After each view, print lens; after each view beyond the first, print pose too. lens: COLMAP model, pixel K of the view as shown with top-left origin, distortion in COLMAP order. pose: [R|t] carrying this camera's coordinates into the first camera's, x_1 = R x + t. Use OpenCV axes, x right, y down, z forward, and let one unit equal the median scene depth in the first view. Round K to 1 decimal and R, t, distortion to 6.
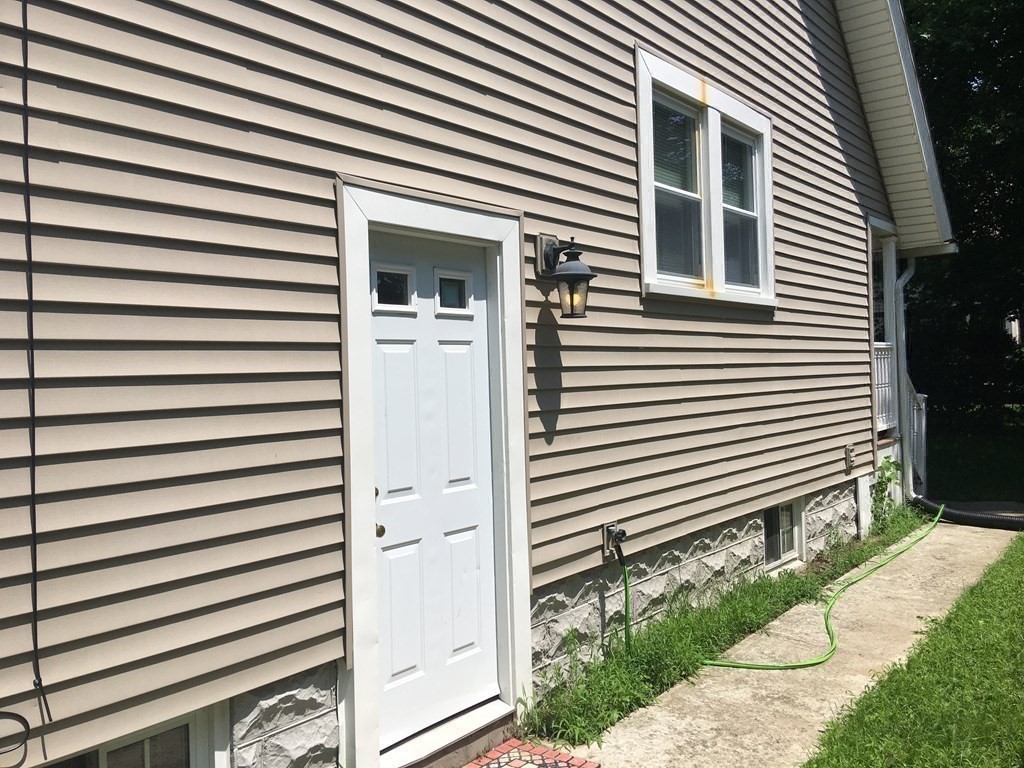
lens RADIAL K [[856.1, 0, 512.0], [0, 856.1, 384.0], [0, 0, 1]] dist [0.118515, -0.187526]
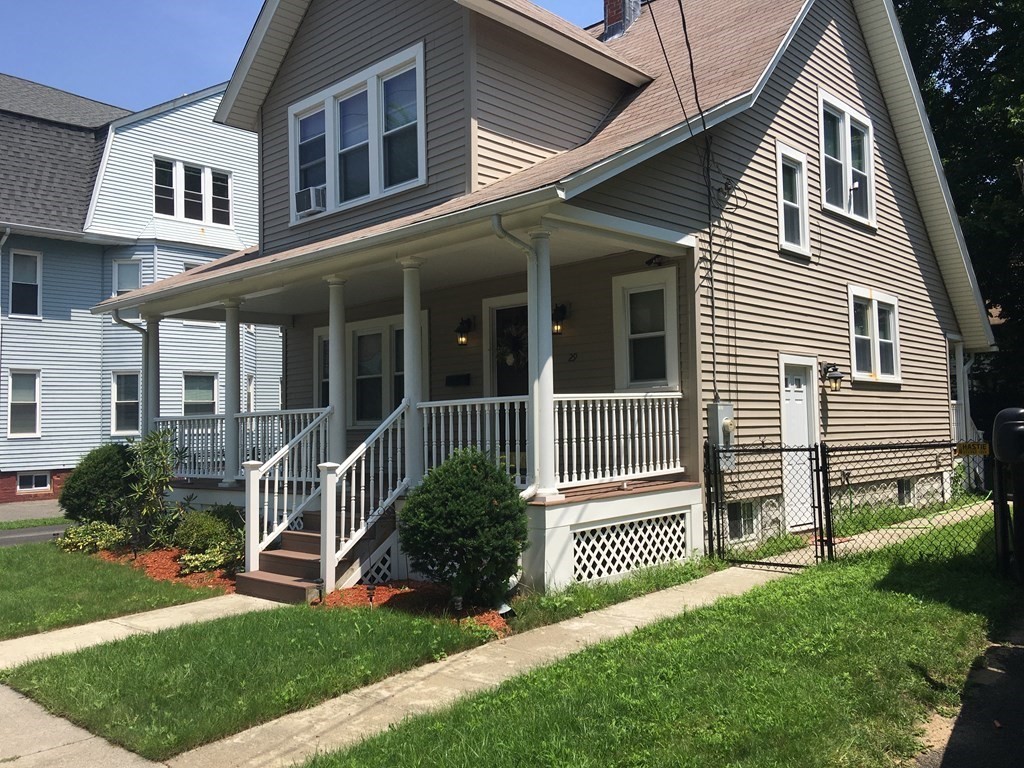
lens RADIAL K [[856.1, 0, 512.0], [0, 856.1, 384.0], [0, 0, 1]] dist [0.118515, -0.187526]
pose [[0.996748, 0.008824, -0.080092, -0.535596], [-0.013517, 0.998211, -0.058248, 0.054923], [0.079434, 0.059141, 0.995084, -1.347677]]
